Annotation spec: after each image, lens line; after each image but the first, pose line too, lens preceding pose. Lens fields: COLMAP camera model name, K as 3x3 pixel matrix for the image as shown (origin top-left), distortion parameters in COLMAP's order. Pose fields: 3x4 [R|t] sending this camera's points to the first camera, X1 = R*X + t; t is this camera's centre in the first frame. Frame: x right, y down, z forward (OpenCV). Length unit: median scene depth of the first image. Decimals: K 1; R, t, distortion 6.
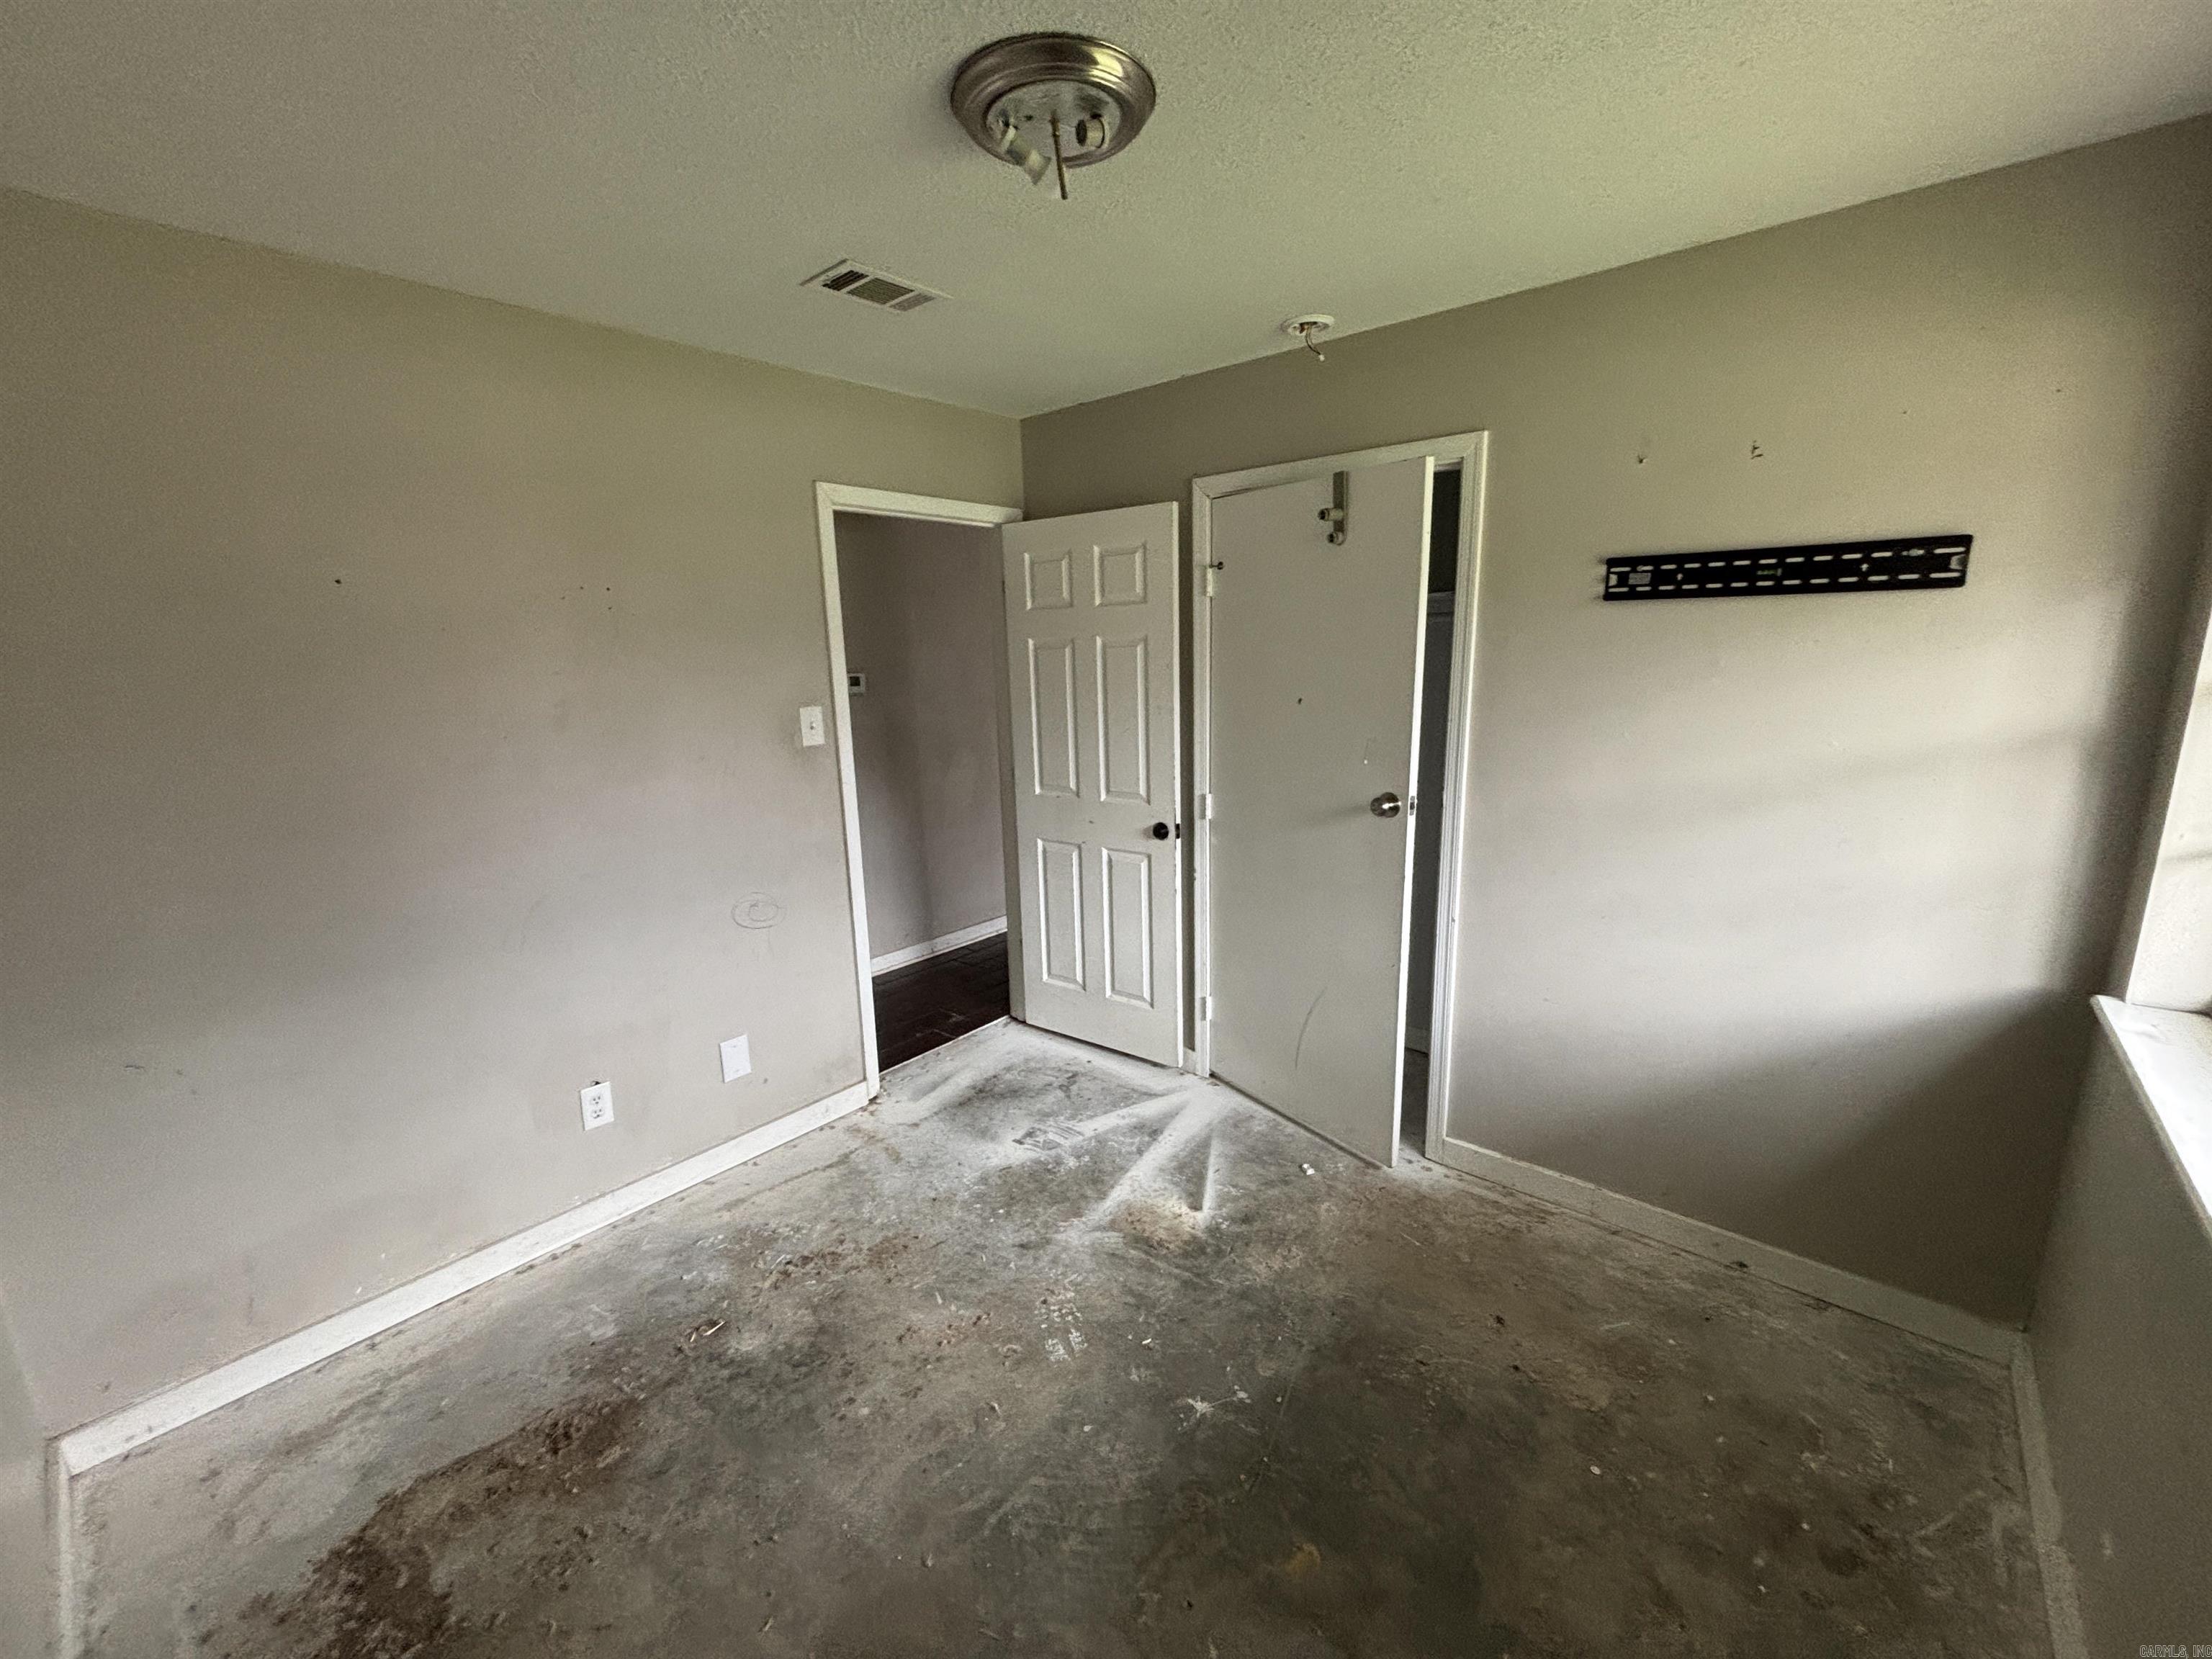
lens RADIAL K [[905.9, 0, 1111.2], [0, 905.9, 825.1], [0, 0, 1]] dist [0.018308, -0.000302]
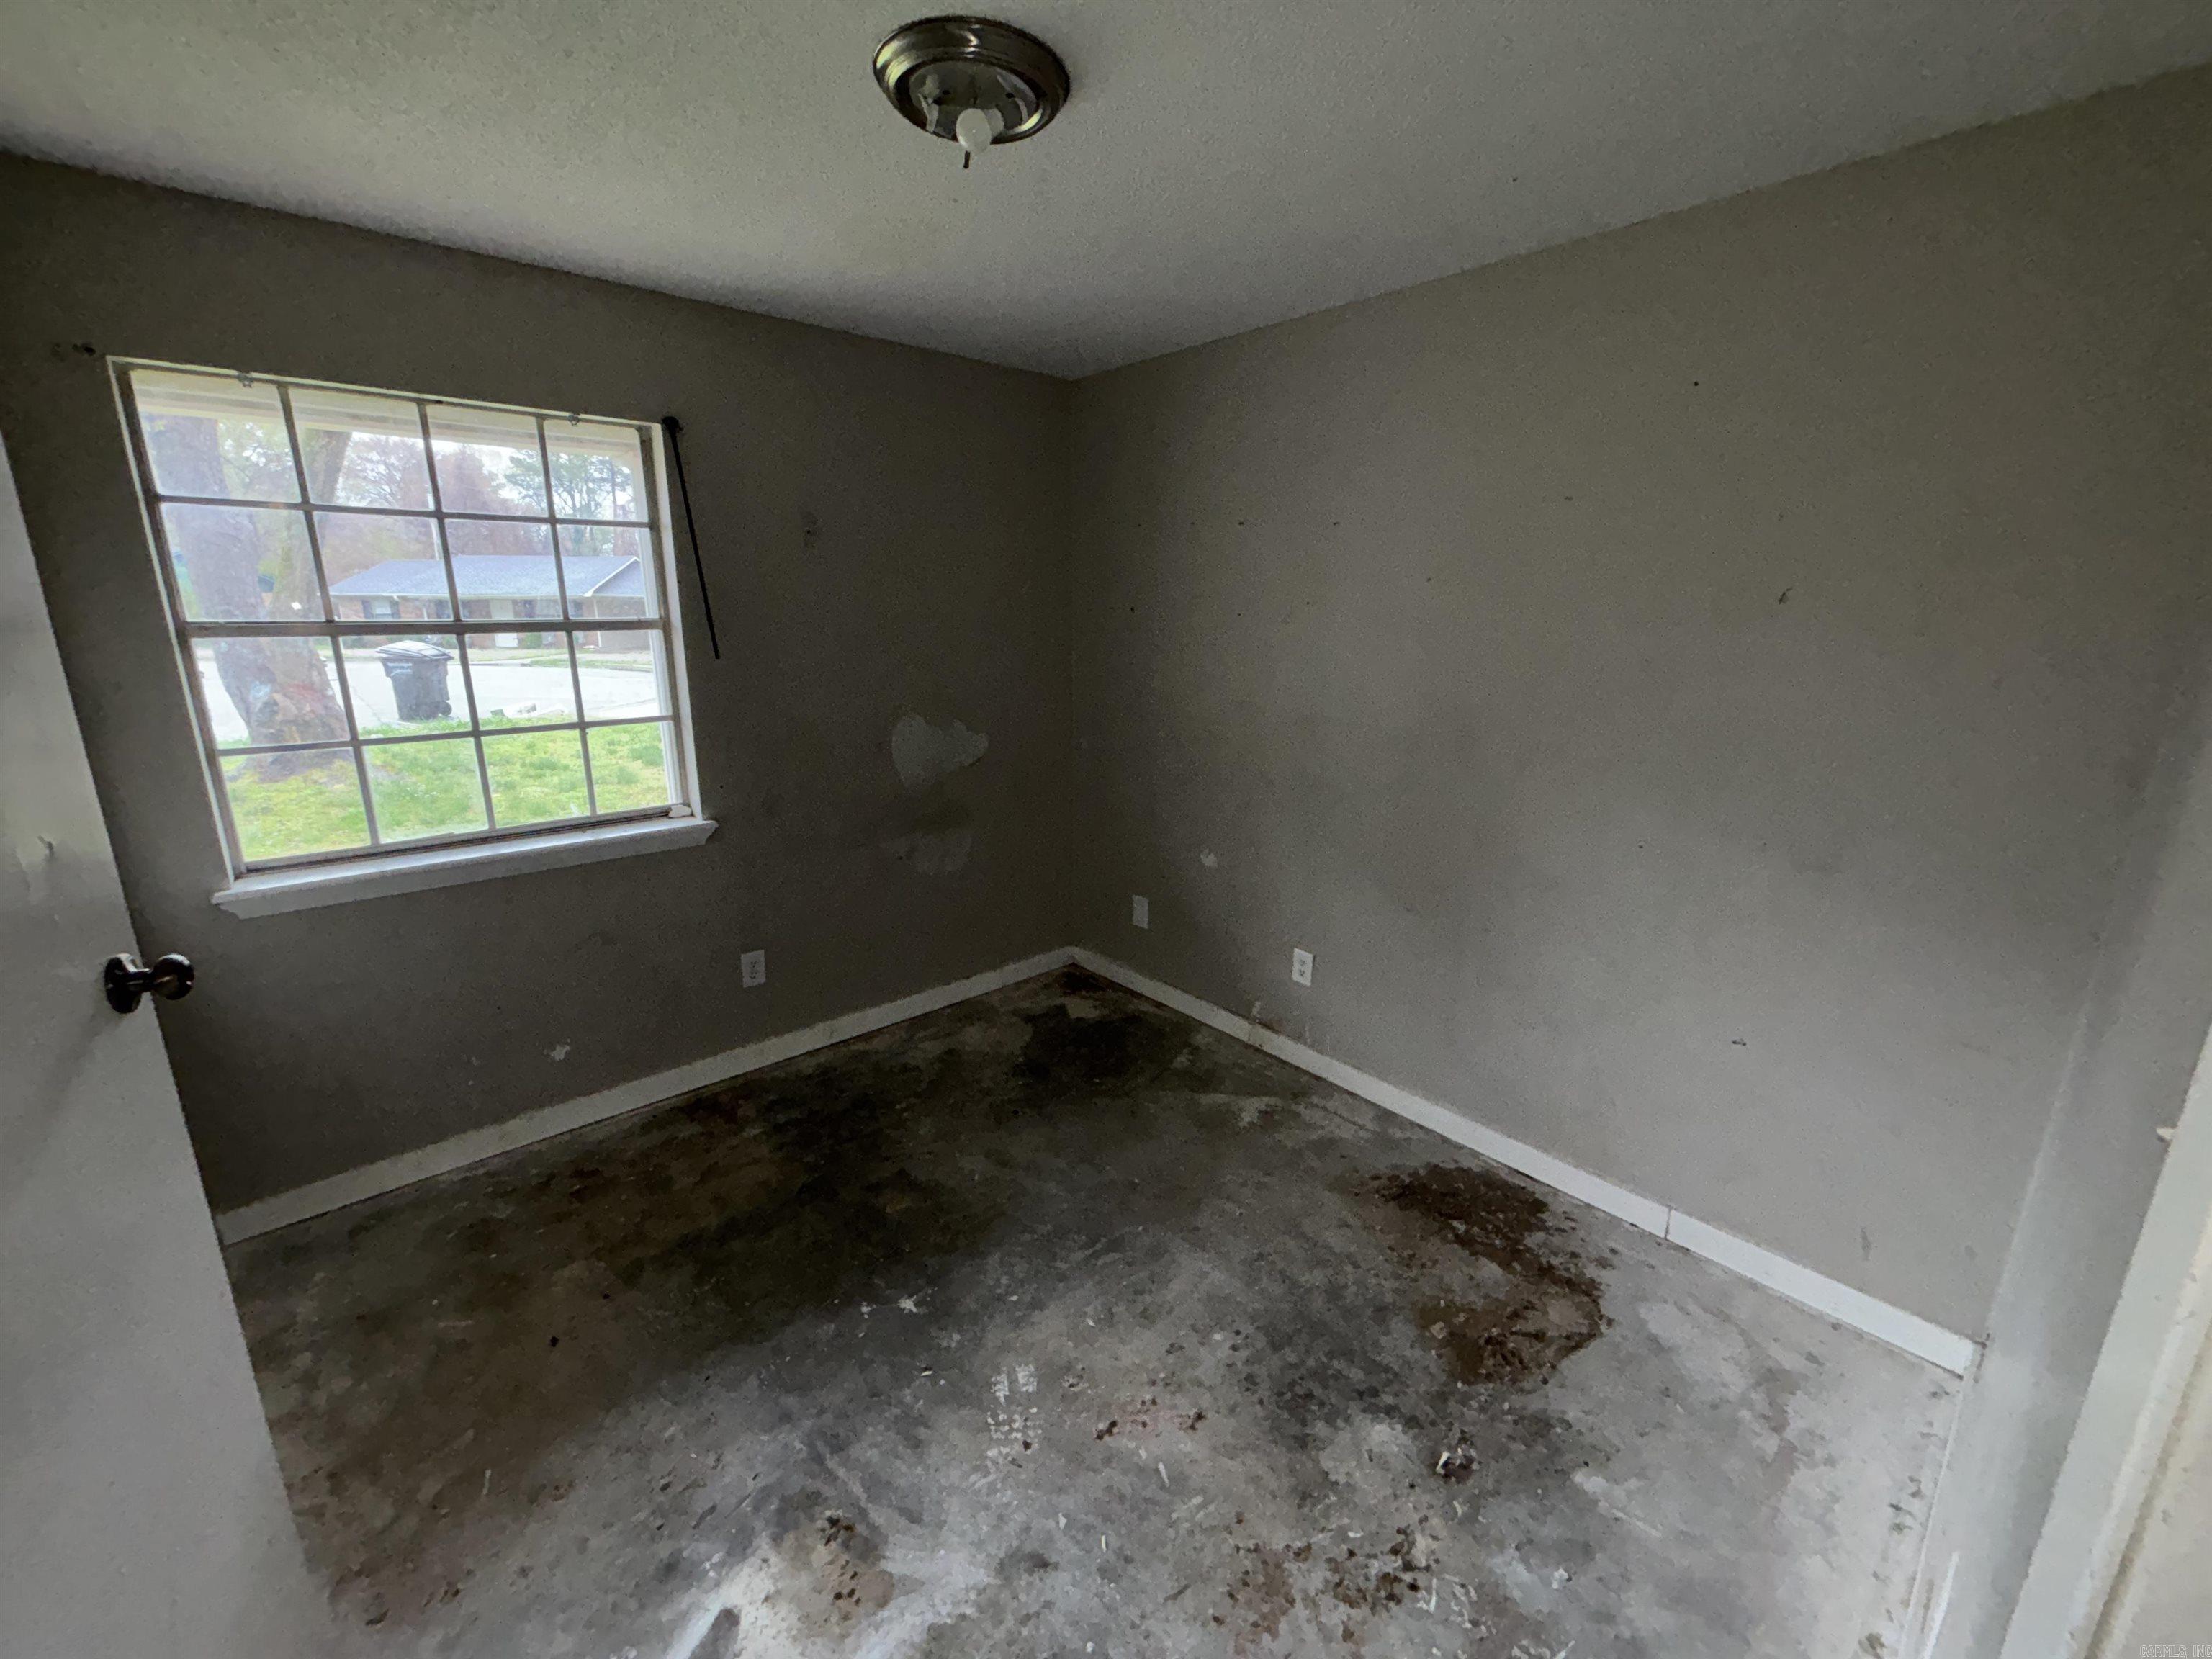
lens RADIAL K [[905.9, 0, 1100.0], [0, 905.9, 819.2], [0, 0, 1]] dist [0.018308, -0.000302]
pose [[-0.989186, -0.012149, 0.146161, -0.254199], [0.050615, 0.907062, 0.417943, -0.302454], [-0.137655, 0.420821, -0.896638, 1.536902]]
